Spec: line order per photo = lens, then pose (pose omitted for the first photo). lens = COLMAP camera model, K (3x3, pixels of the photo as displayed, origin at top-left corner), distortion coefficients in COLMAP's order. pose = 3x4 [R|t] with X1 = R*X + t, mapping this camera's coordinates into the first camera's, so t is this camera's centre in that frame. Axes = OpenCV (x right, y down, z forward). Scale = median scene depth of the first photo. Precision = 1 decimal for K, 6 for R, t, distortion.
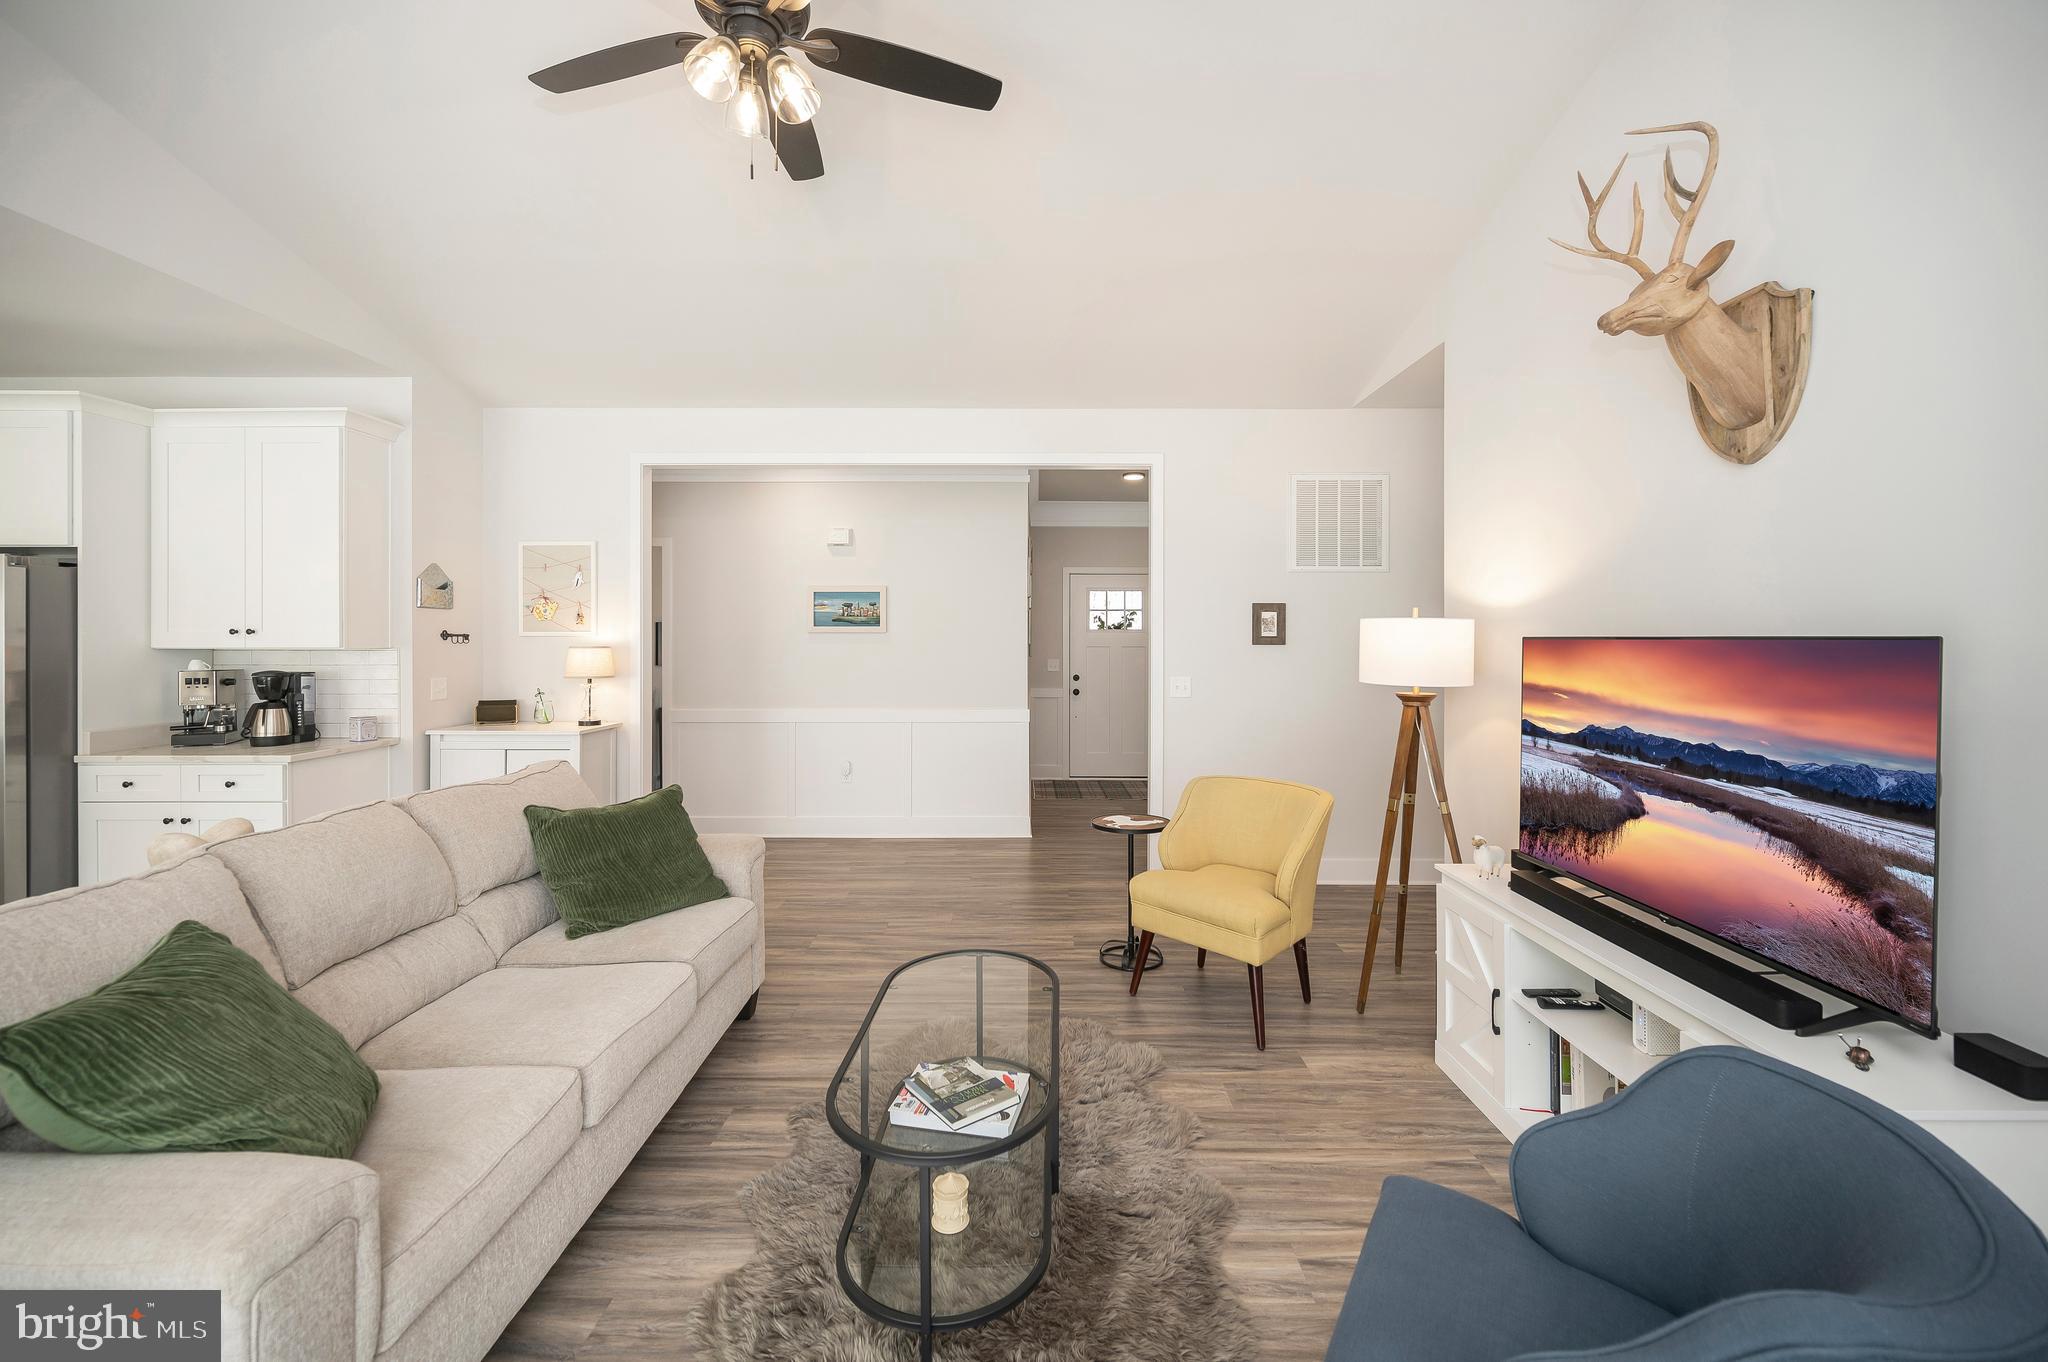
lens RADIAL K [[838.4, 0, 1031.4], [0, 838.4, 637.5], [0, 0, 1]] dist [-0.002954, 0.000219]
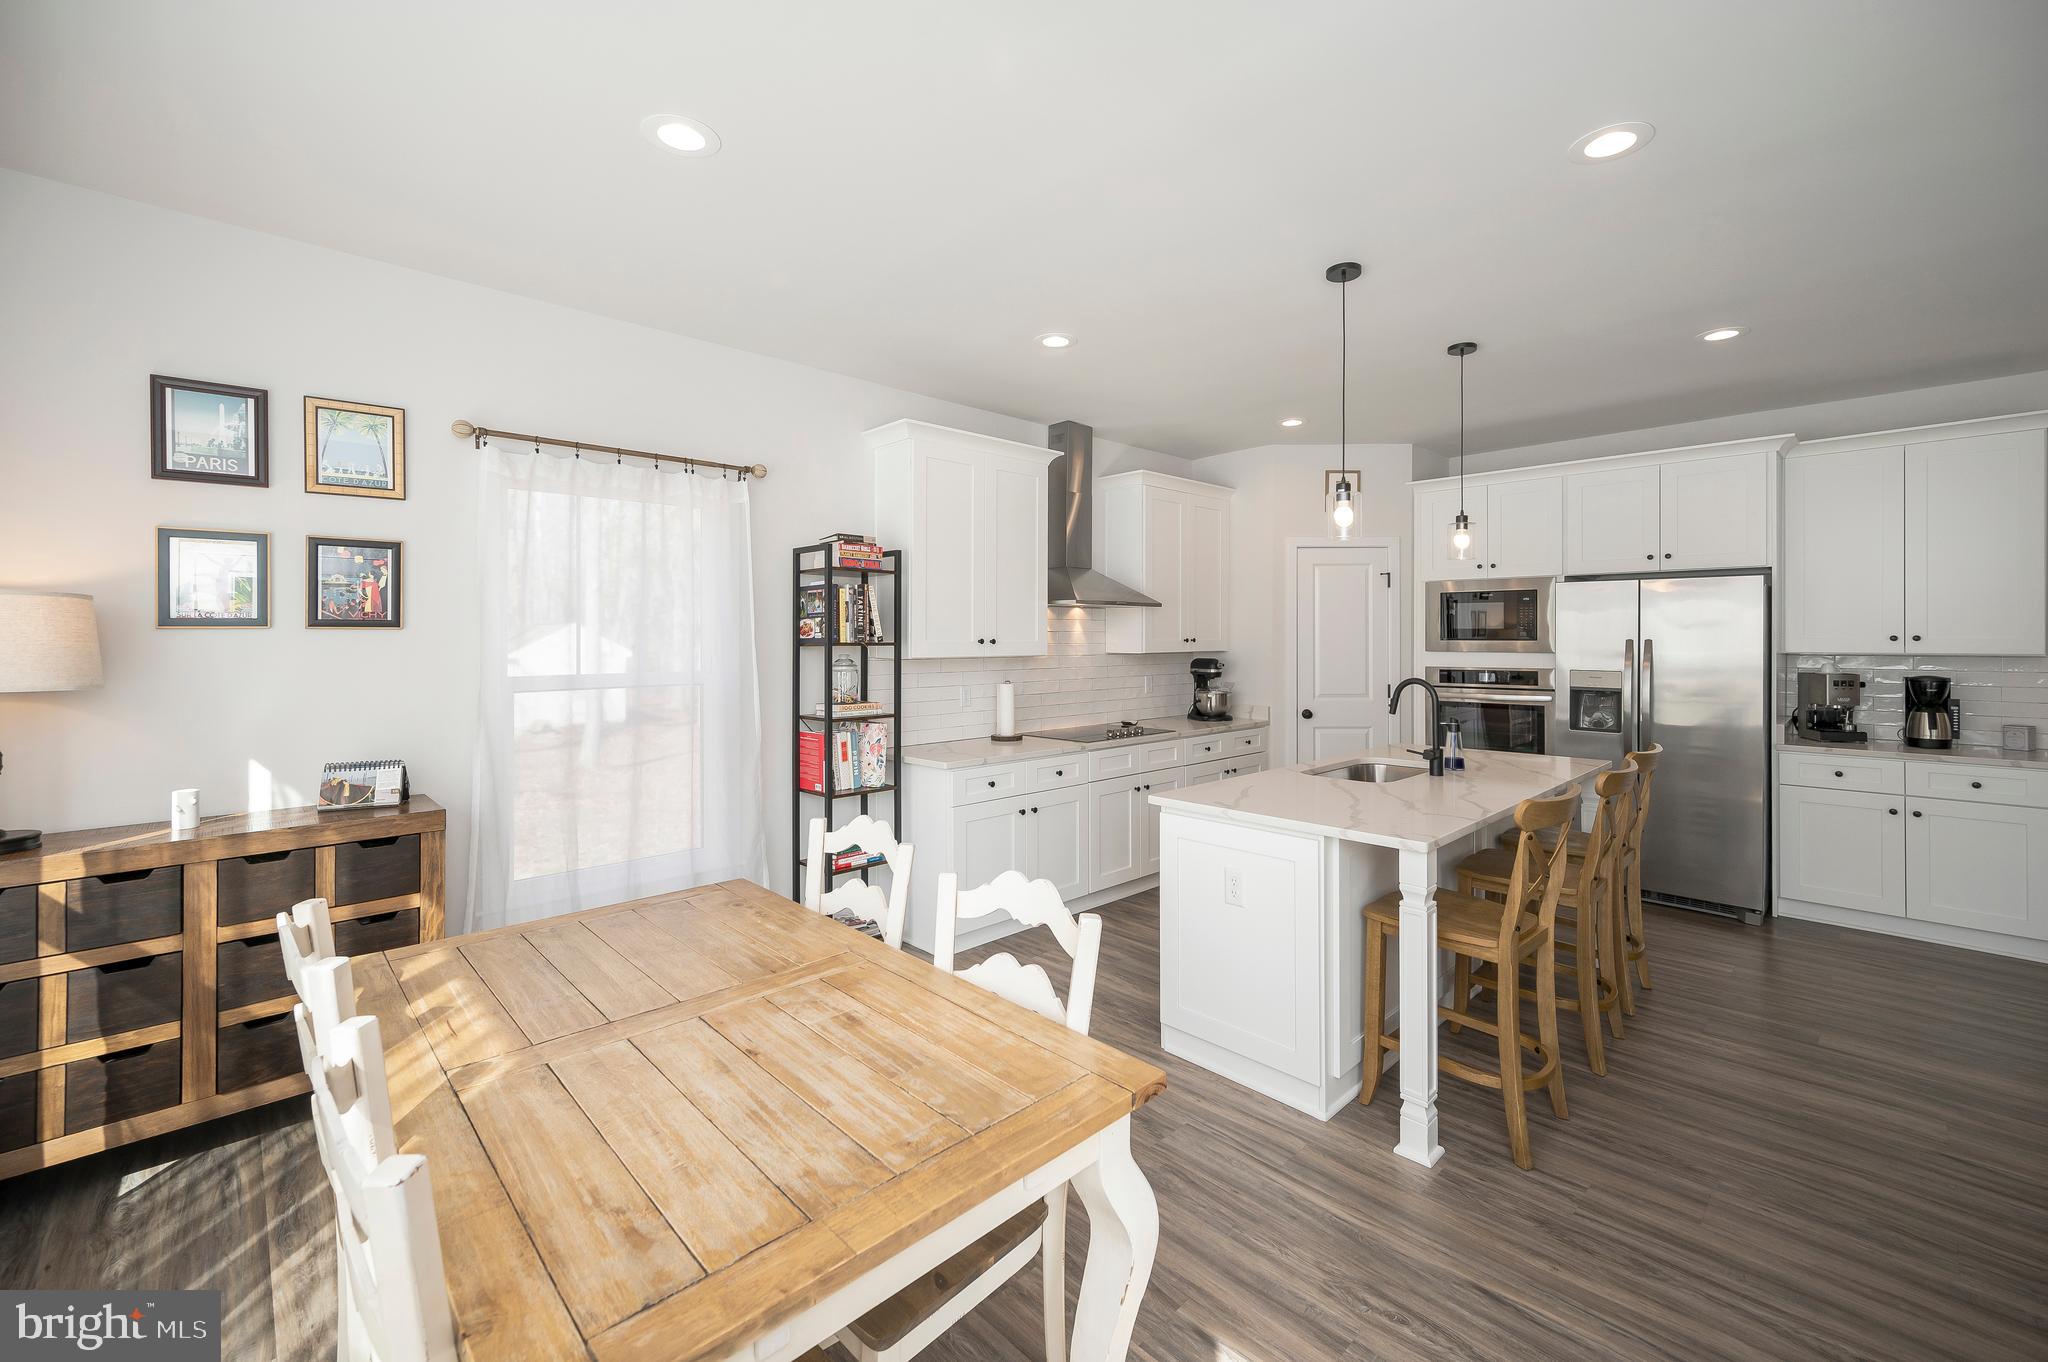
lens RADIAL K [[838.4, 0, 1031.4], [0, 838.4, 637.5], [0, 0, 1]] dist [-0.002954, 0.000219]
pose [[0.694434, -0.001543, -0.719555, -0.926776], [0.000028, 0.999998, -0.002116, -0.005591], [0.719557, 0.001449, 0.694432, -0.509740]]
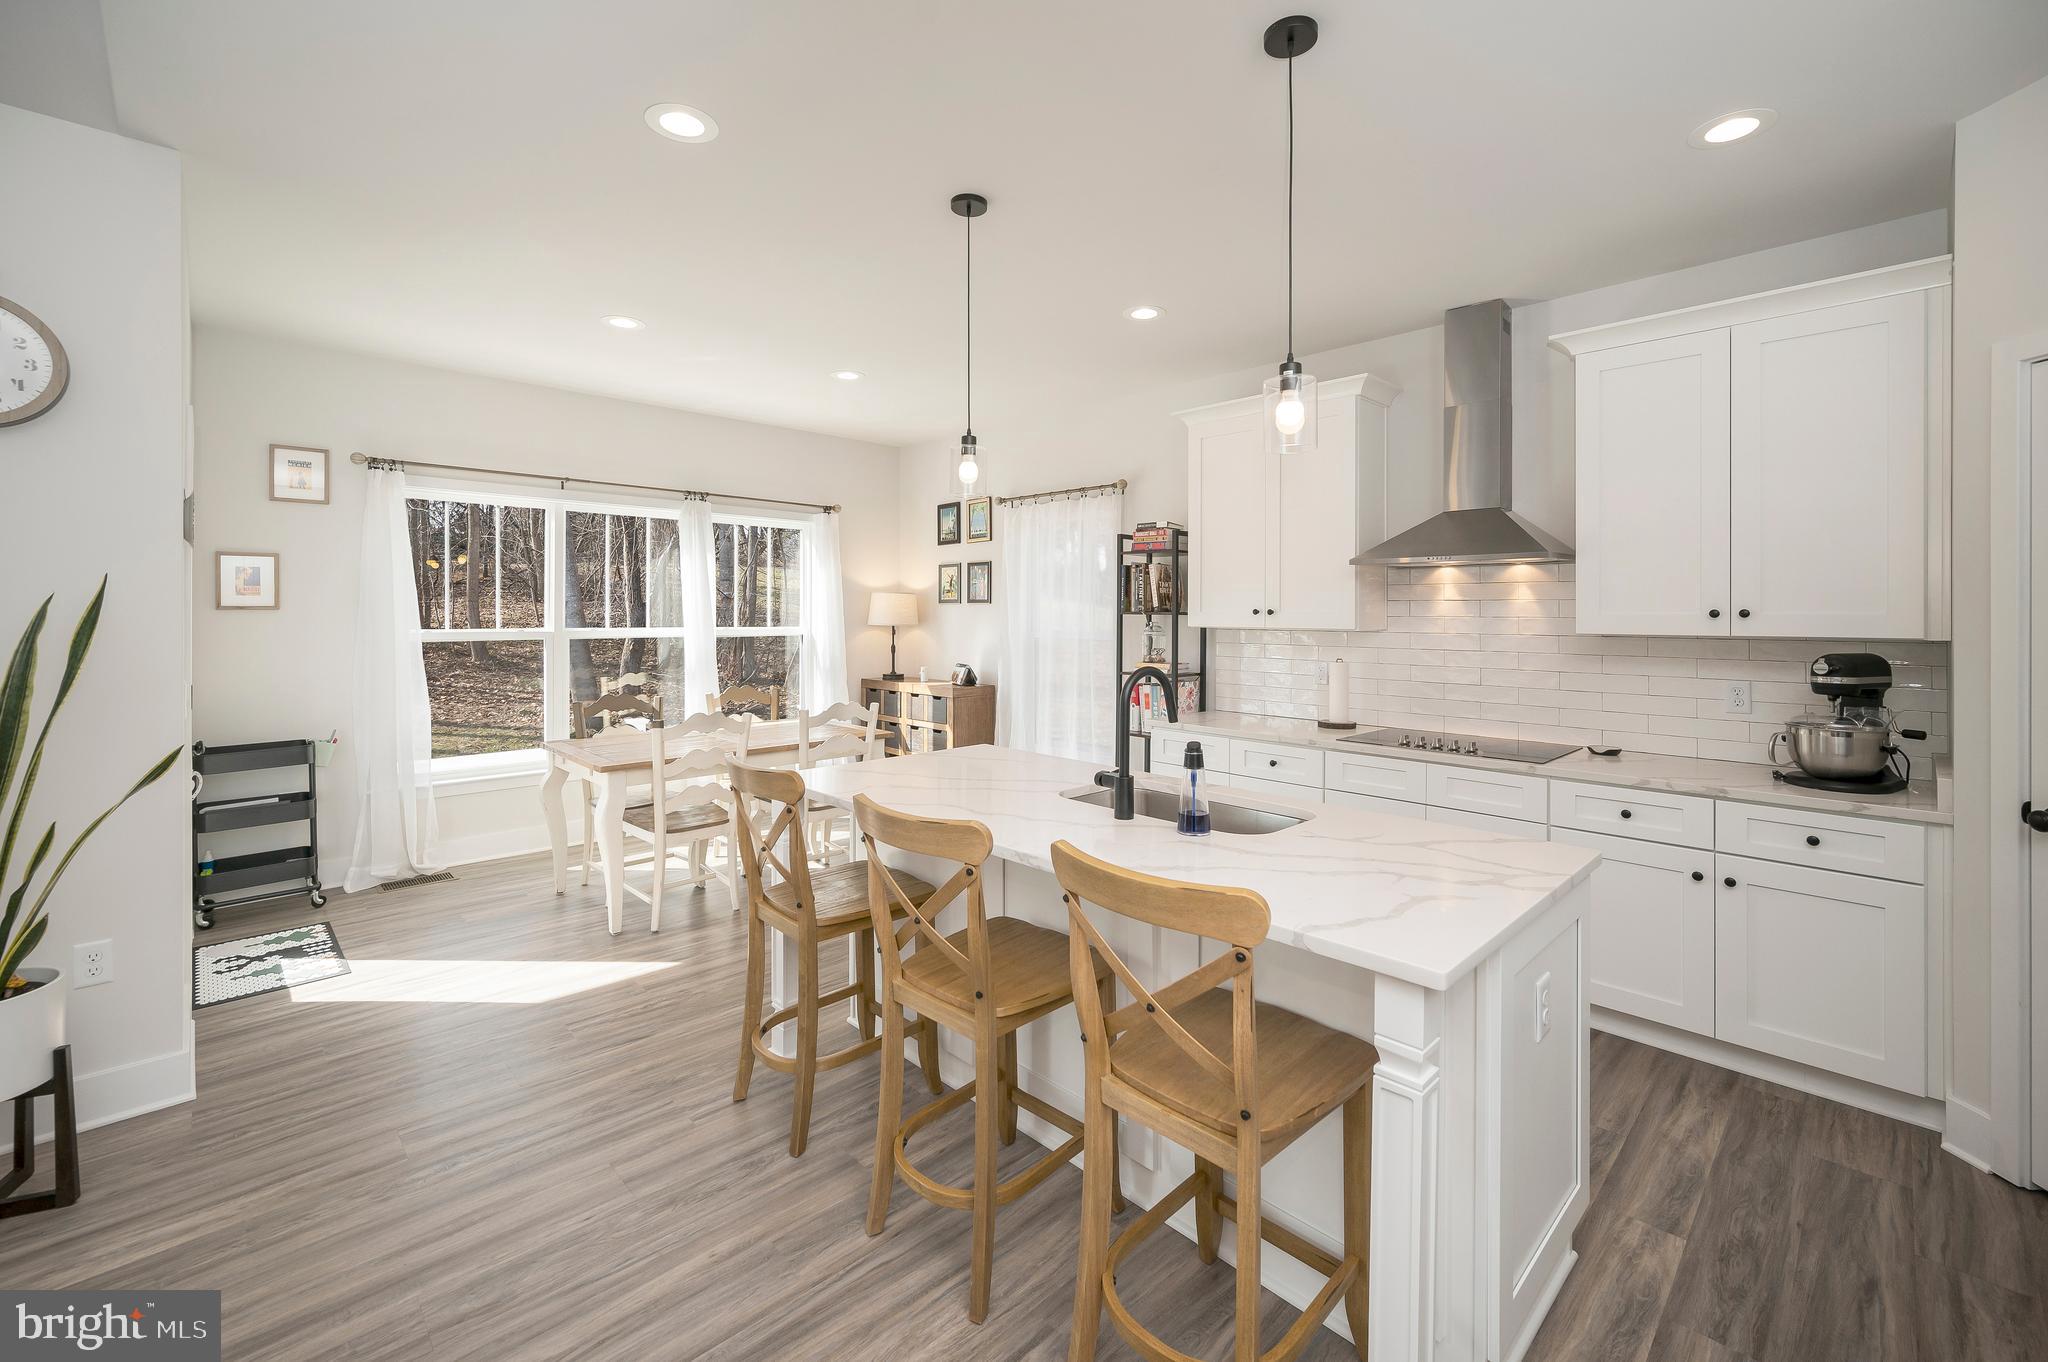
lens RADIAL K [[851.7, 0, 1036.8], [0, 851.7, 617.8], [0, 0, 1]] dist [-0.003031, -0.000061]
pose [[-0.709746, 0.001119, -0.704456, -0.823096], [-0.007477, 0.999930, 0.009121, -0.003040], [0.704418, 0.011741, -0.709689, 0.710850]]
